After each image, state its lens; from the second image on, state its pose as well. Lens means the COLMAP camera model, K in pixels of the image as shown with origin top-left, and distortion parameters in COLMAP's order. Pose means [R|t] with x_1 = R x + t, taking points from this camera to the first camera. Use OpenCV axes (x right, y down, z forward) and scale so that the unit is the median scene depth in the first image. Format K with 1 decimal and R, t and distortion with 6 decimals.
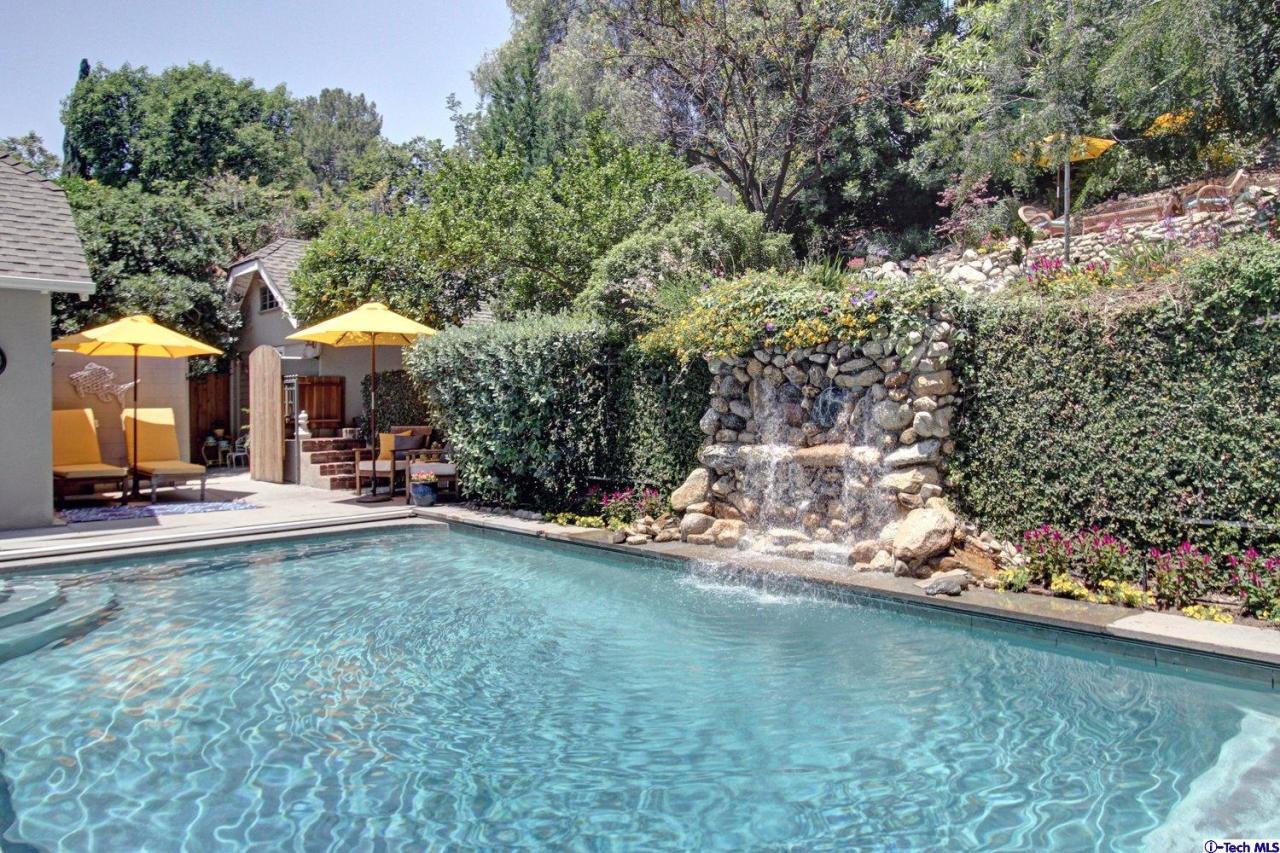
lens RADIAL K [[840.4, 0, 639.4], [0, 840.4, 424.9], [0, 0, 1]] dist [0.008727, 0.003478]
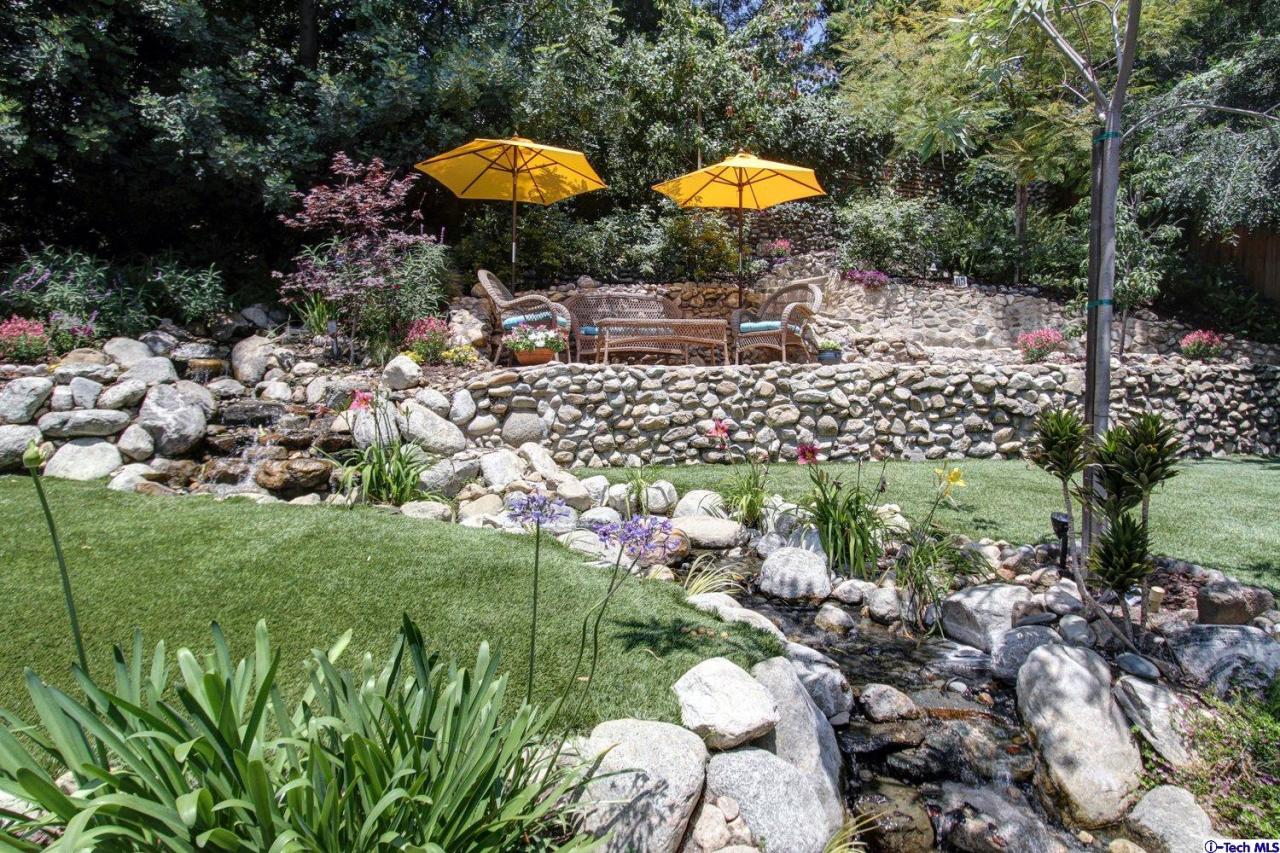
lens RADIAL K [[779.0, 0, 639.6], [0, 779.0, 426.5], [0, 0, 1]] dist [-0.008261, -0.001226]
pose [[0.517635, 0.002608, 0.855597, 0.142950], [0.017396, 0.999757, -0.013572, -0.178853], [-0.855424, 0.021909, 0.517464, 0.760855]]
